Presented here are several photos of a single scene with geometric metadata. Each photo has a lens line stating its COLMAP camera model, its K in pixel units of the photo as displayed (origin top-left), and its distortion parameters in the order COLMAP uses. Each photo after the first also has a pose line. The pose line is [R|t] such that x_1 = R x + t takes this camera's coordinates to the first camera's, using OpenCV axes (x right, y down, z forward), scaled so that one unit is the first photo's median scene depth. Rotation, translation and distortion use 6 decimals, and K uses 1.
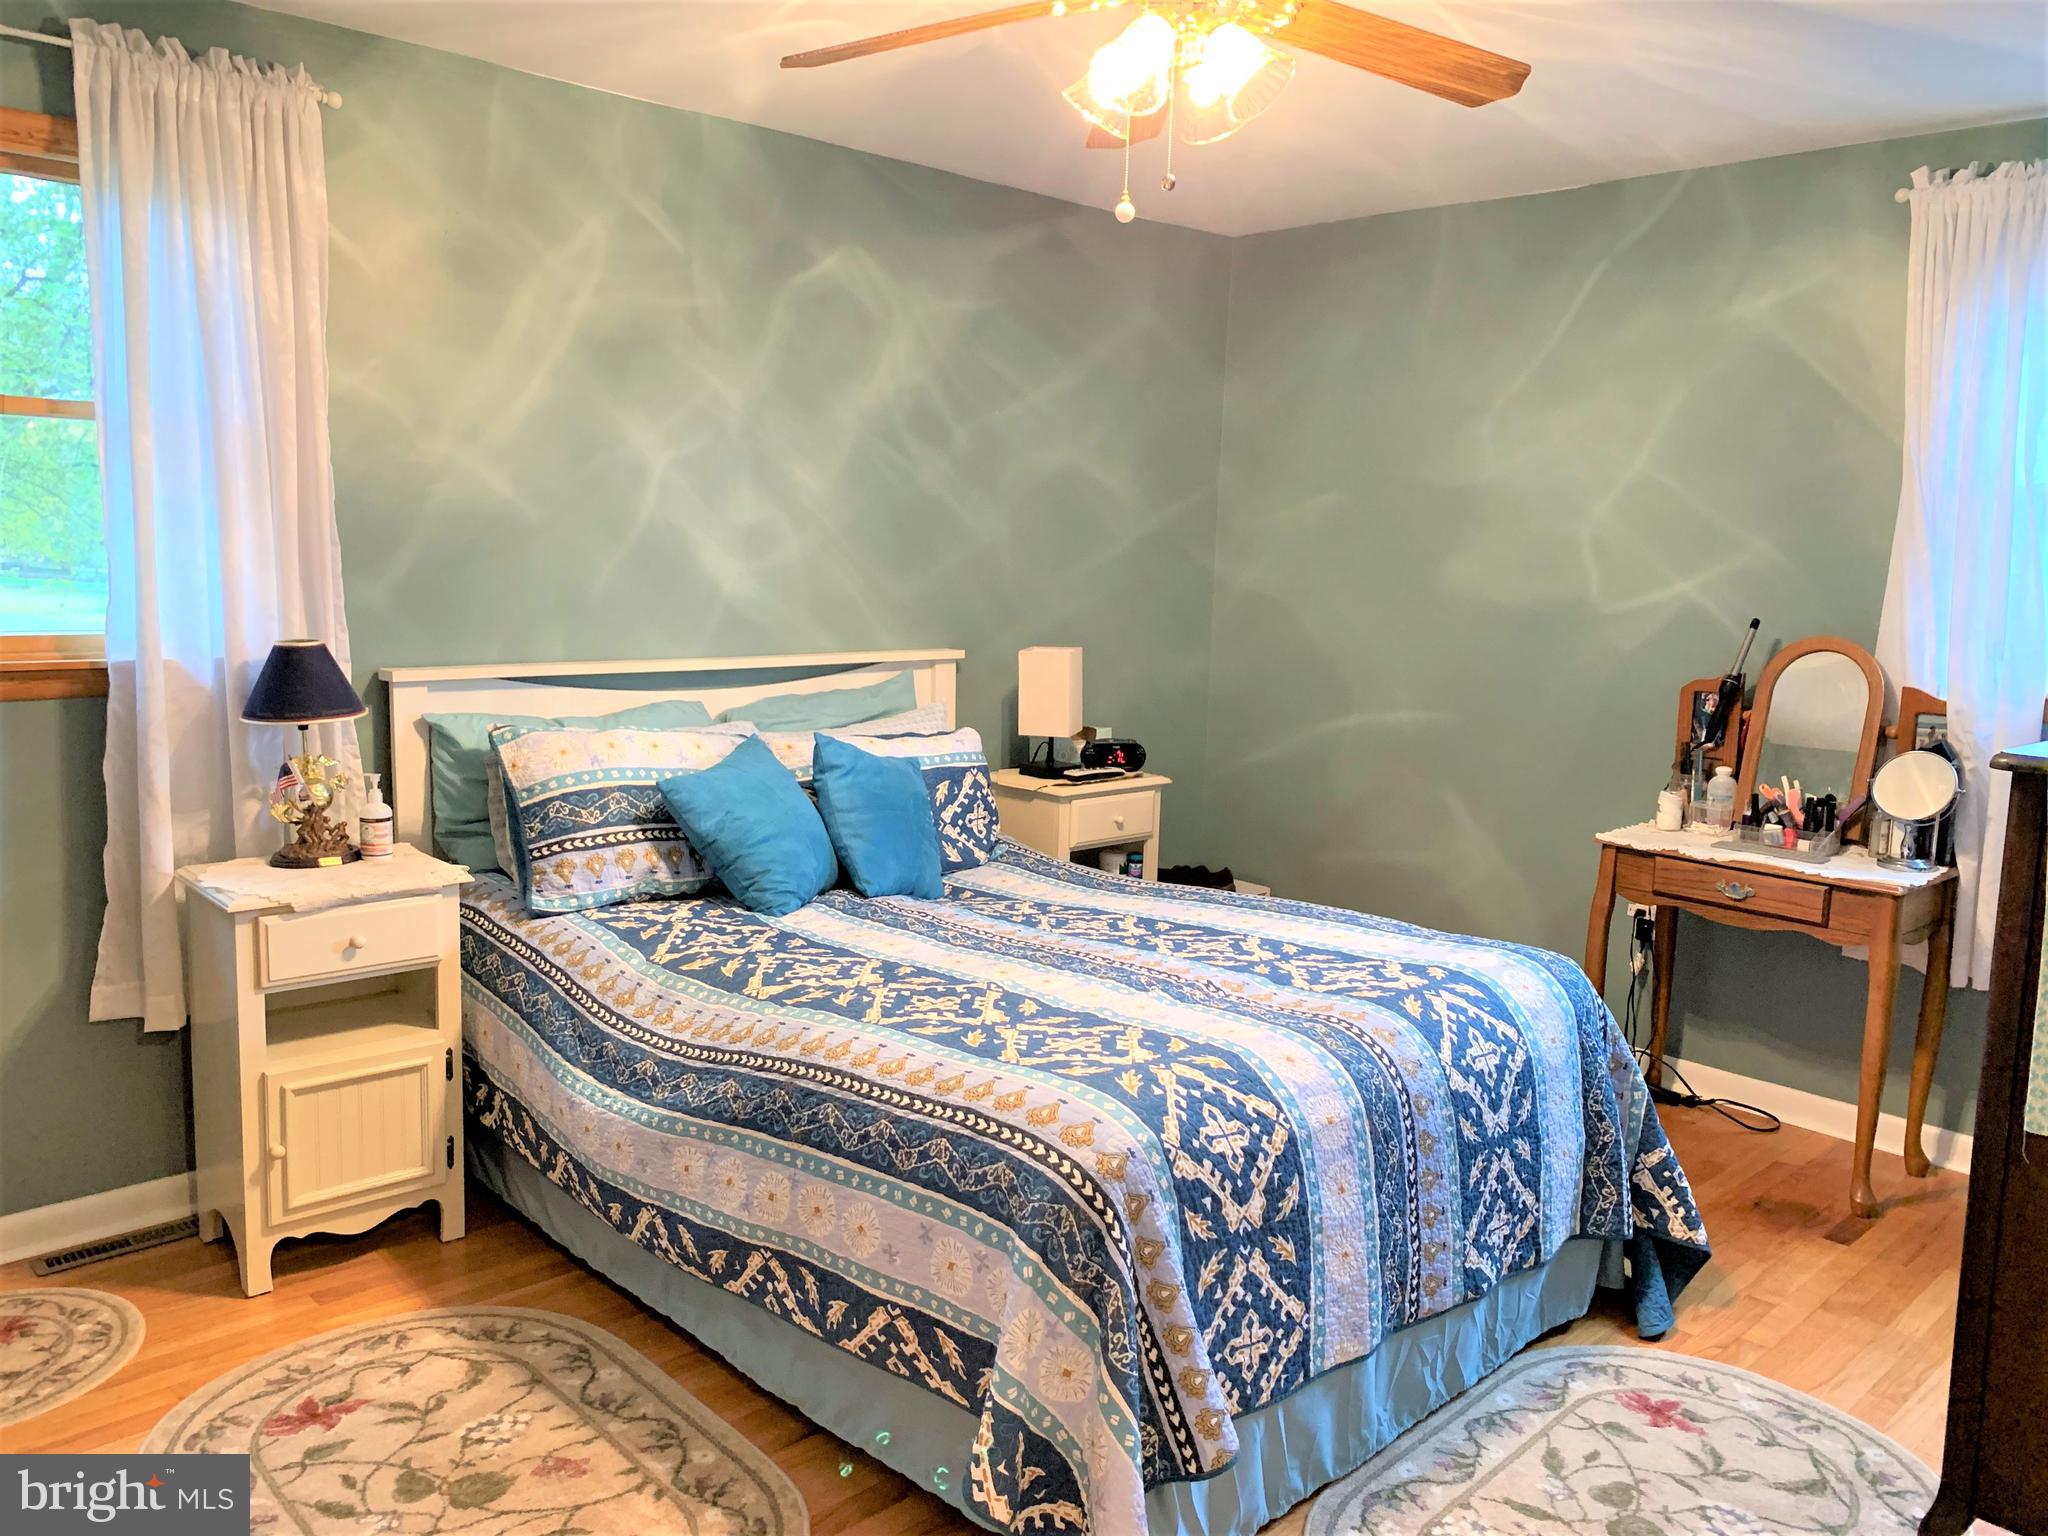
lens RADIAL K [[1566.7, 0, 1020.9], [0, 1566.7, 762.9], [0, 0, 1]] dist [0.044028, -0.054762]
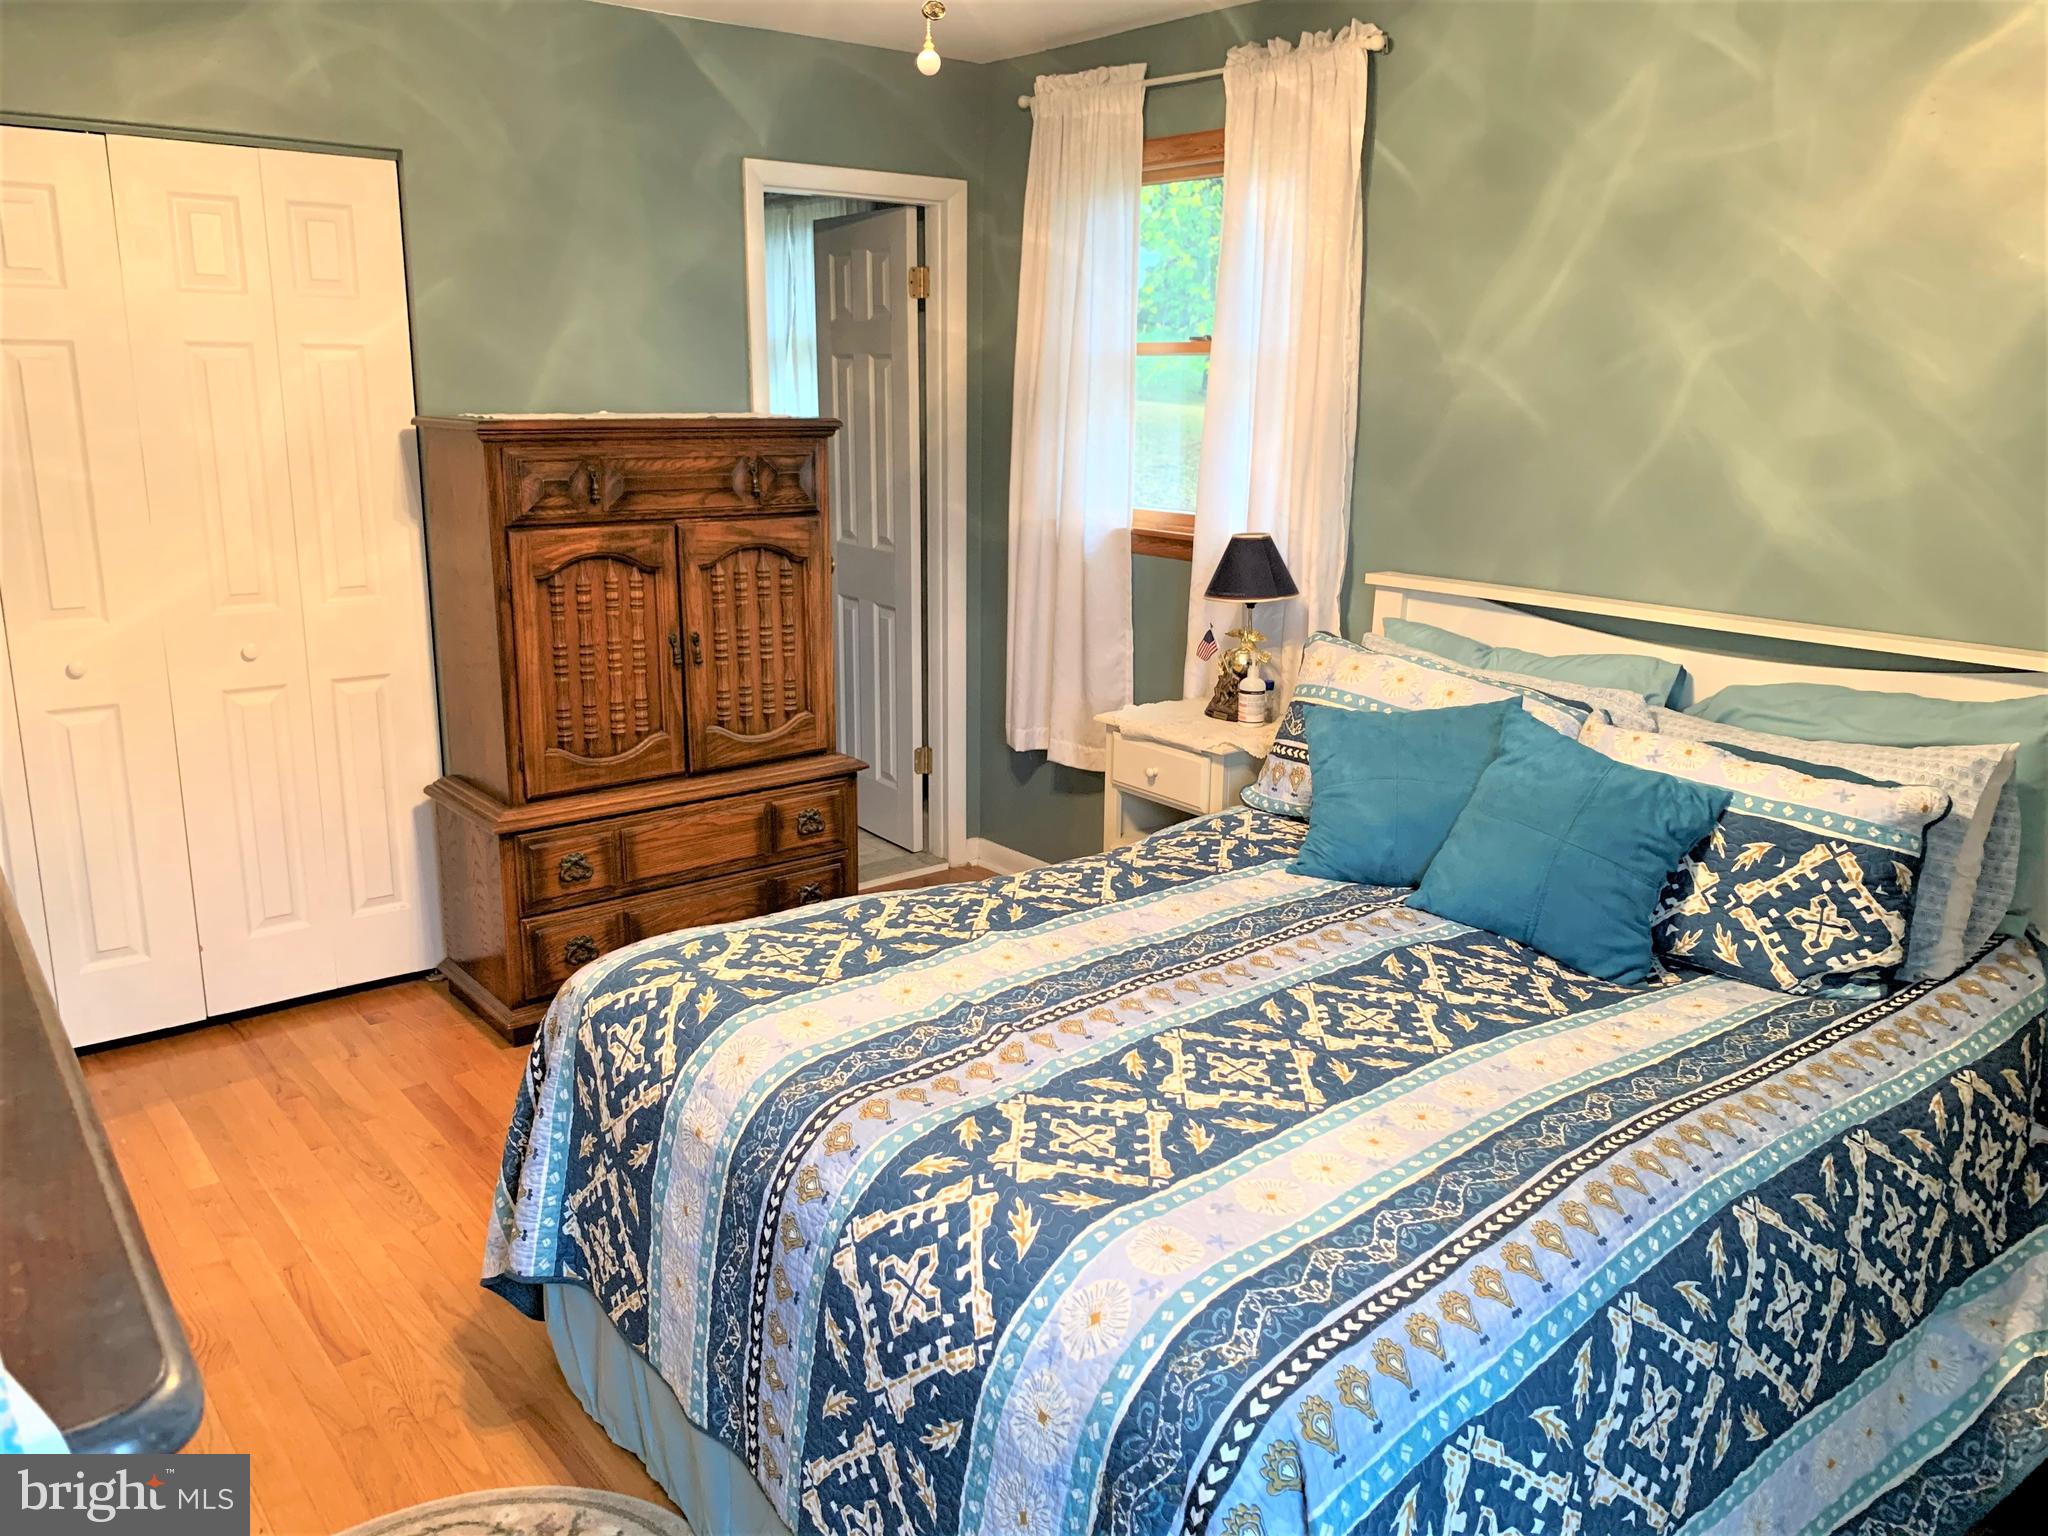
lens RADIAL K [[1566.7, 0, 1025.2], [0, 1566.7, 759.8], [0, 0, 1]] dist [0.044028, -0.054762]
pose [[-0.082928, 0.207923, -0.974624, 0.650814], [-0.156022, 0.963223, 0.218766, -0.124788], [0.984266, 0.170204, -0.047437, 0.782288]]
